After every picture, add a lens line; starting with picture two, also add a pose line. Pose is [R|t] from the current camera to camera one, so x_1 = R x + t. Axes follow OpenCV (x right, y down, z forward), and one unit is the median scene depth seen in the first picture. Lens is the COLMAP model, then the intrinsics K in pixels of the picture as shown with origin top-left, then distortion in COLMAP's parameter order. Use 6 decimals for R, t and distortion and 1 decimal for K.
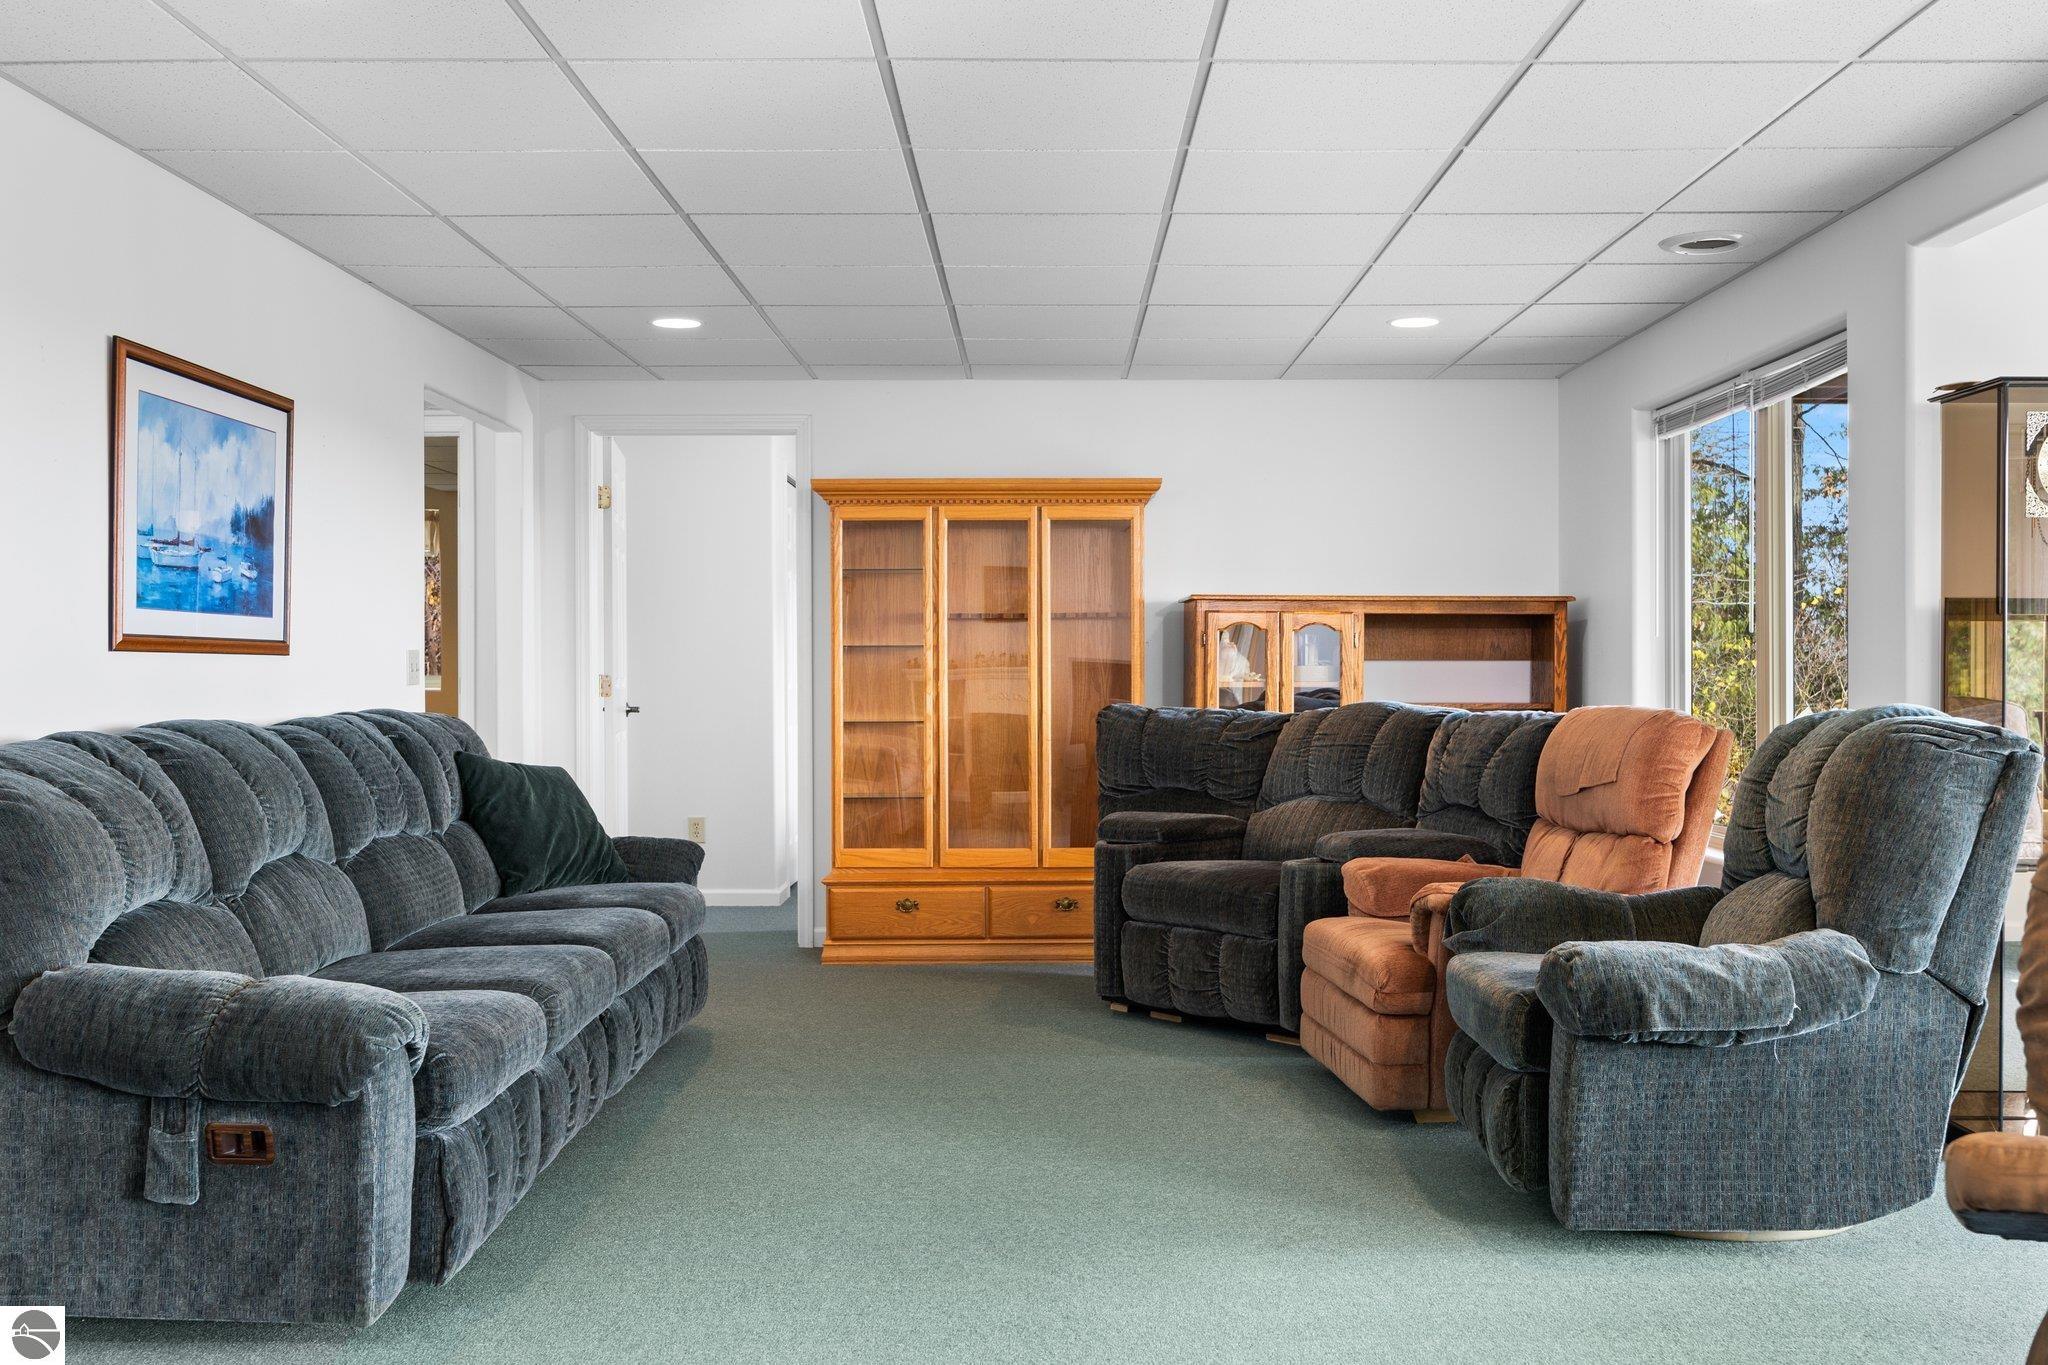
lens RADIAL K [[2000.3, 0, 1035.6], [0, 2000.3, 677.5], [0, 0, 1]] dist [0.014275, 0.000000]
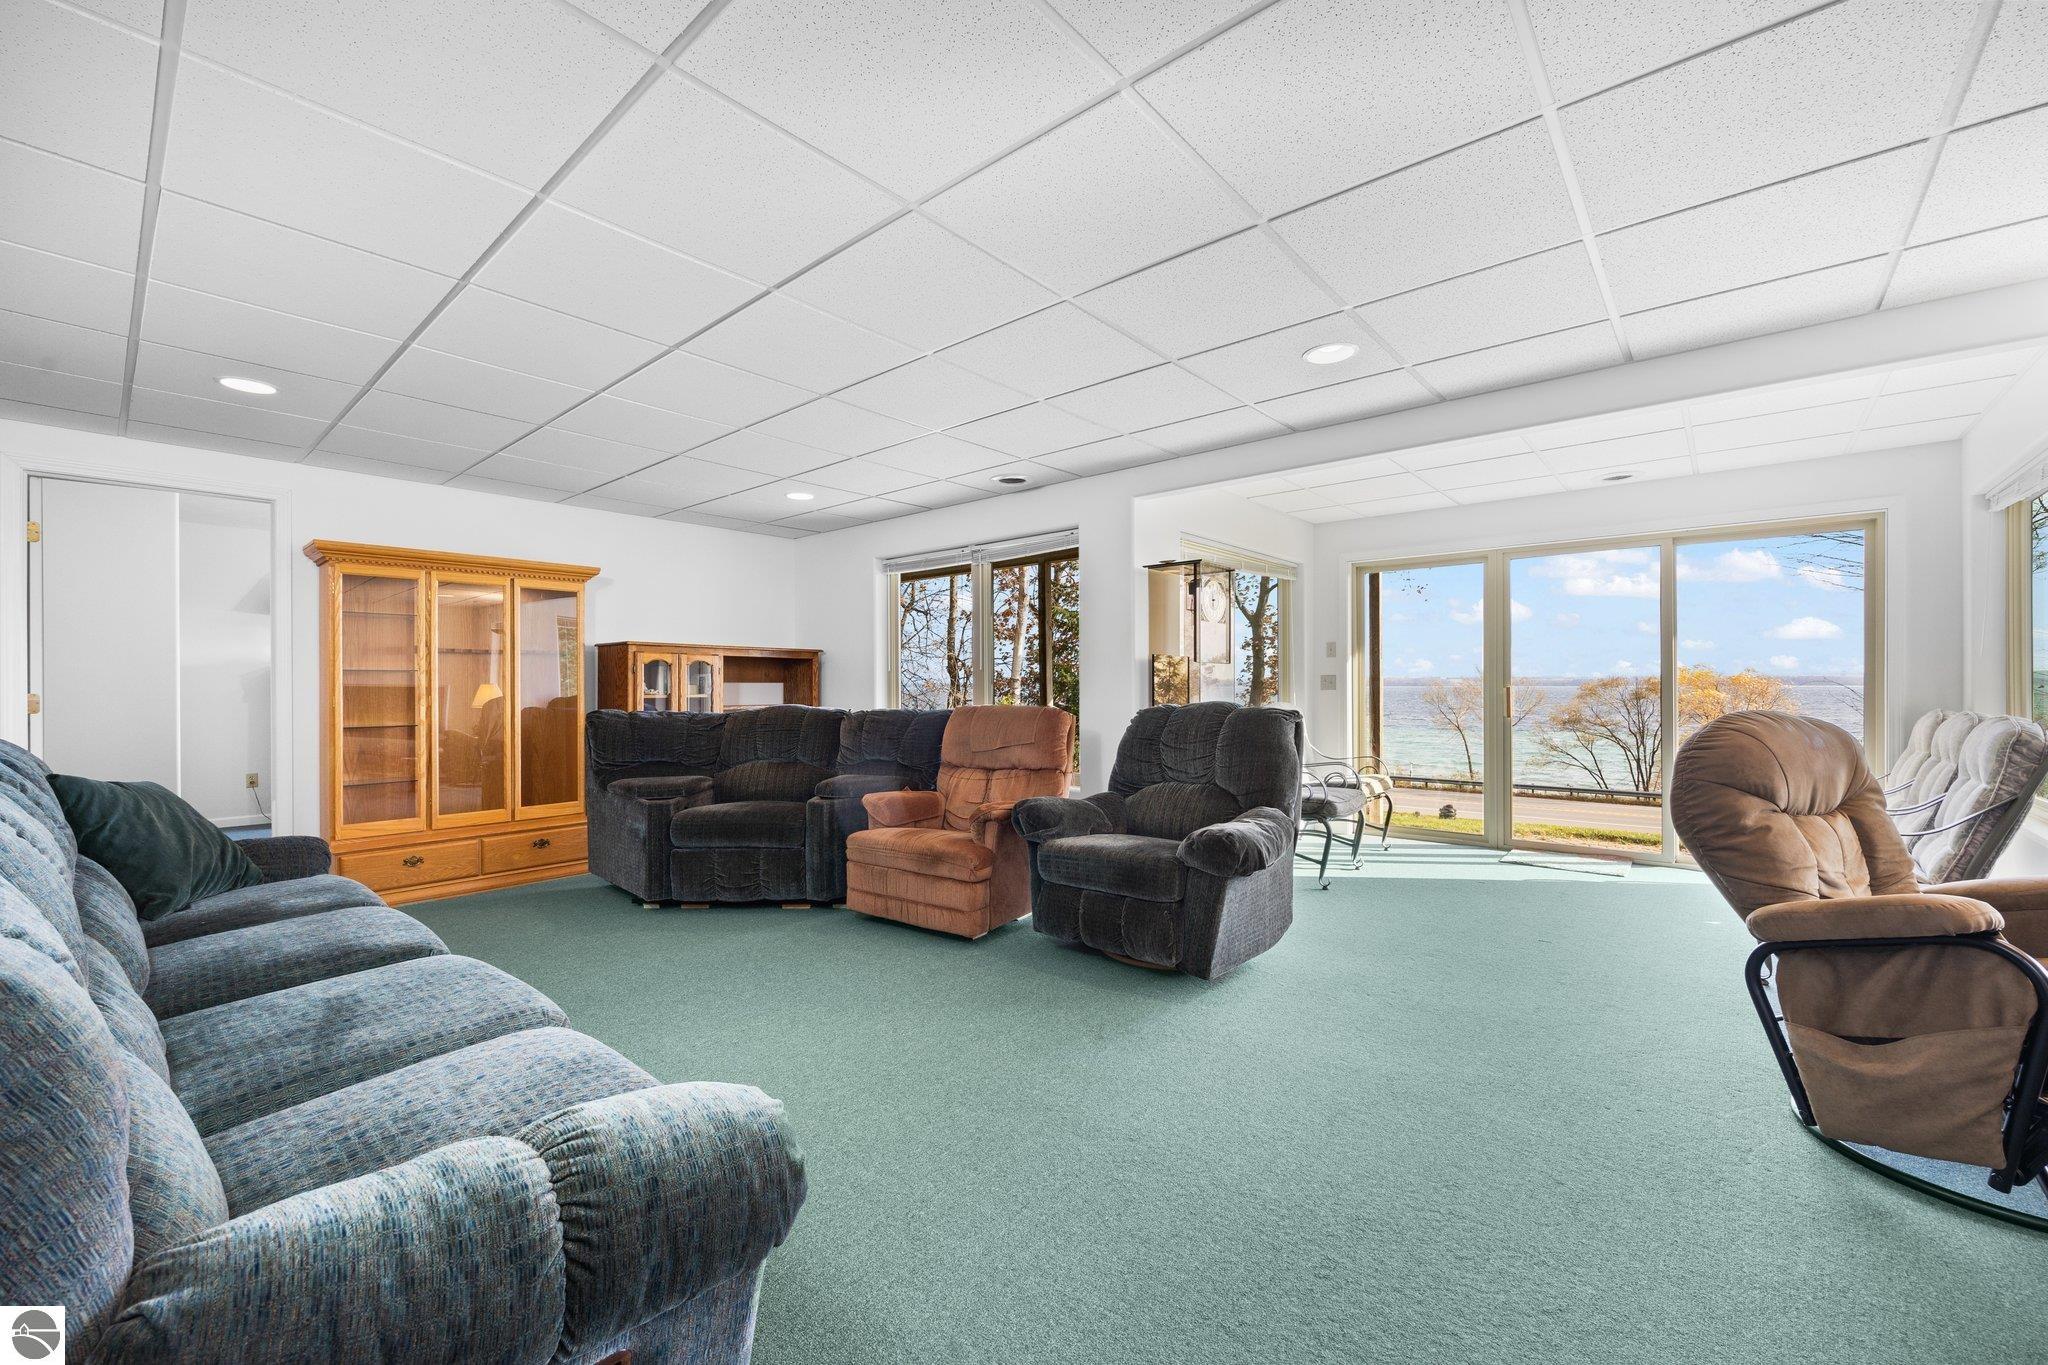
lens RADIAL K [[828.1, 0, 1021.6], [0, 828.1, 688.3], [0, 0, 1]] dist [-0.002295, -0.000437]
pose [[0.642855, -0.002030, 0.765986, -0.230422], [0.006249, 0.999977, -0.002595, 0.000446], [-0.765963, 0.006455, 0.642852, 0.321966]]
